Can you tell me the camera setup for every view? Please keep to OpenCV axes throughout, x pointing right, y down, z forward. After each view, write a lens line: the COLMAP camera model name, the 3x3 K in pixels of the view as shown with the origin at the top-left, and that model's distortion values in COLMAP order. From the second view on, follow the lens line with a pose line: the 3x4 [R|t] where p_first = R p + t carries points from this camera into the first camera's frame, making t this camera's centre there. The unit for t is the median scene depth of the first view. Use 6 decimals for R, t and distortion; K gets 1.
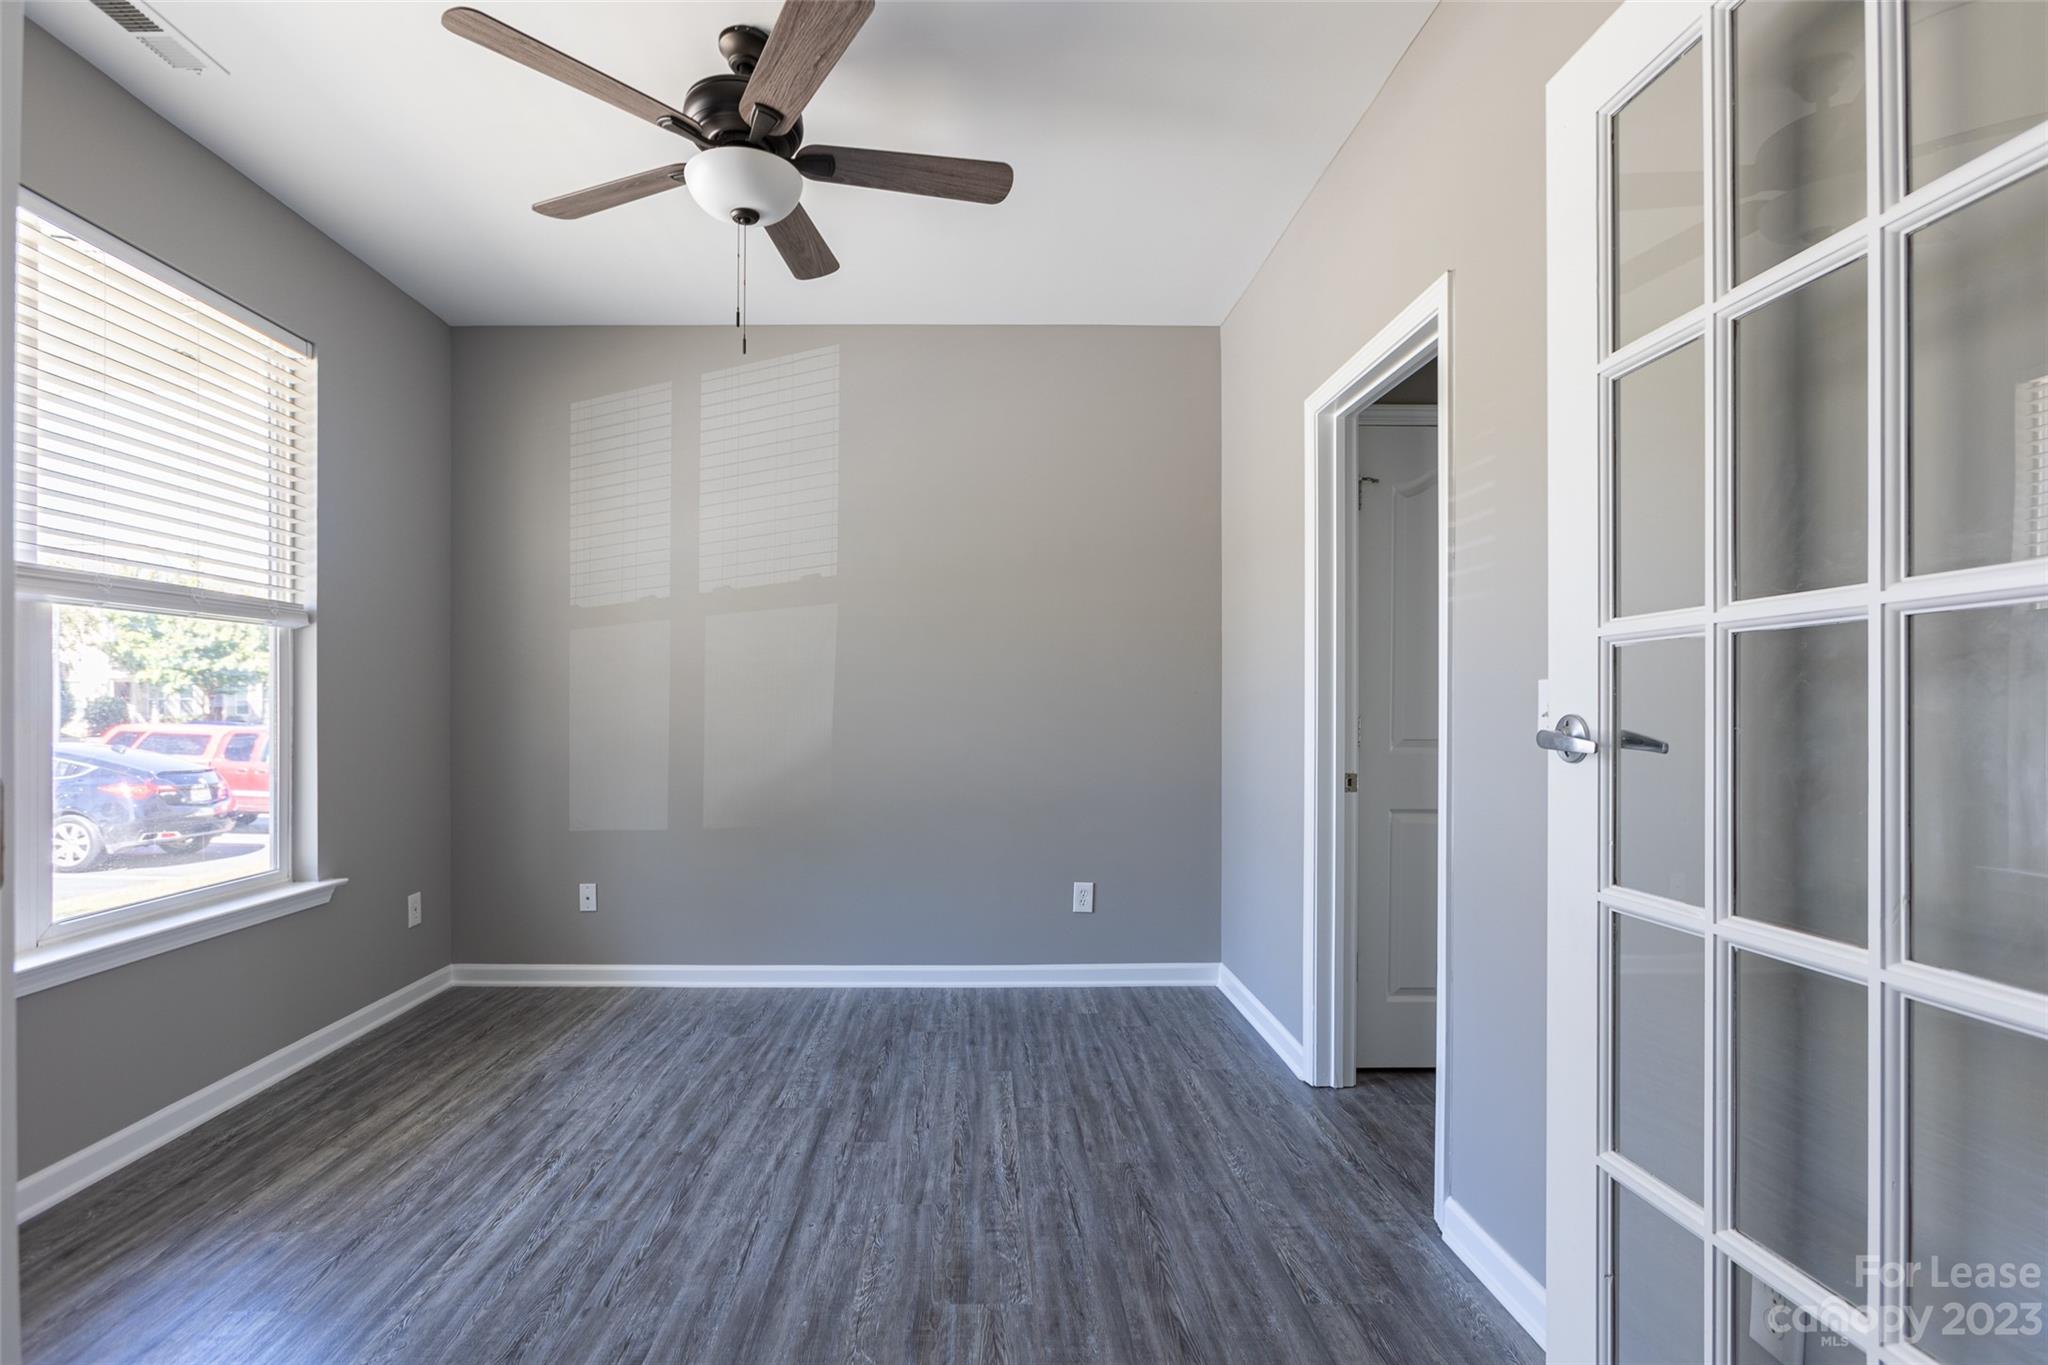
lens RADIAL K [[970.2, 0, 1013.3], [0, 970.2, 700.7], [0, 0, 1]] dist [-0.035436, 0.015912]
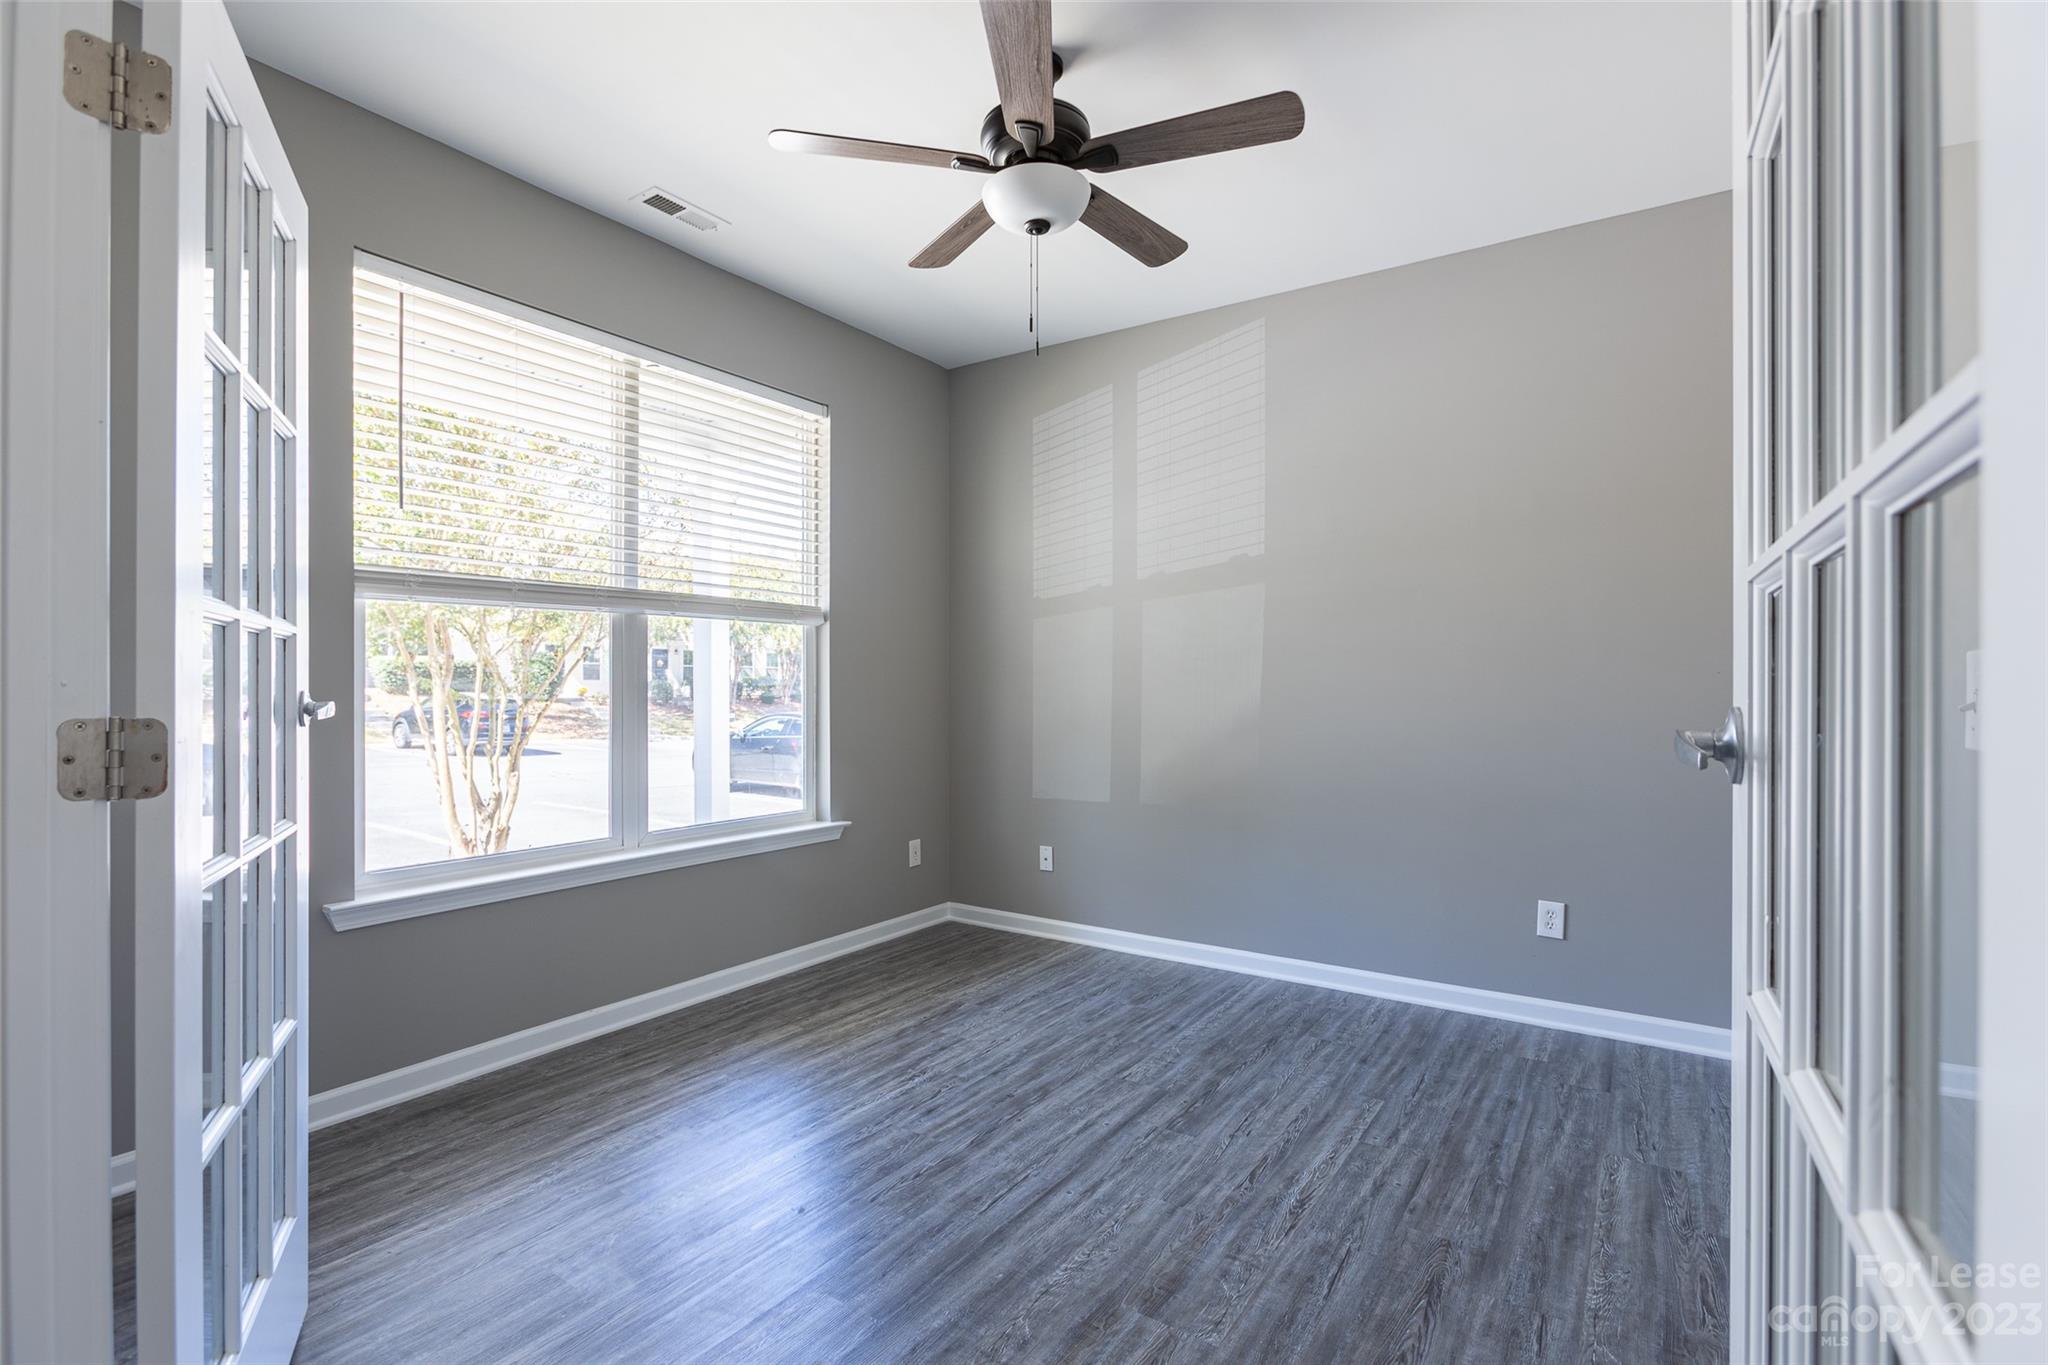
lens RADIAL K [[963.7, 0, 1024.0], [0, 963.7, 682.5], [0, 0, 1]] dist [-0.043326, 0.029861]
pose [[0.813043, 0.002553, -0.582198, 0.267068], [-0.002193, 0.999997, 0.001323, -0.001303], [0.582199, 0.000201, 0.813046, 0.108437]]
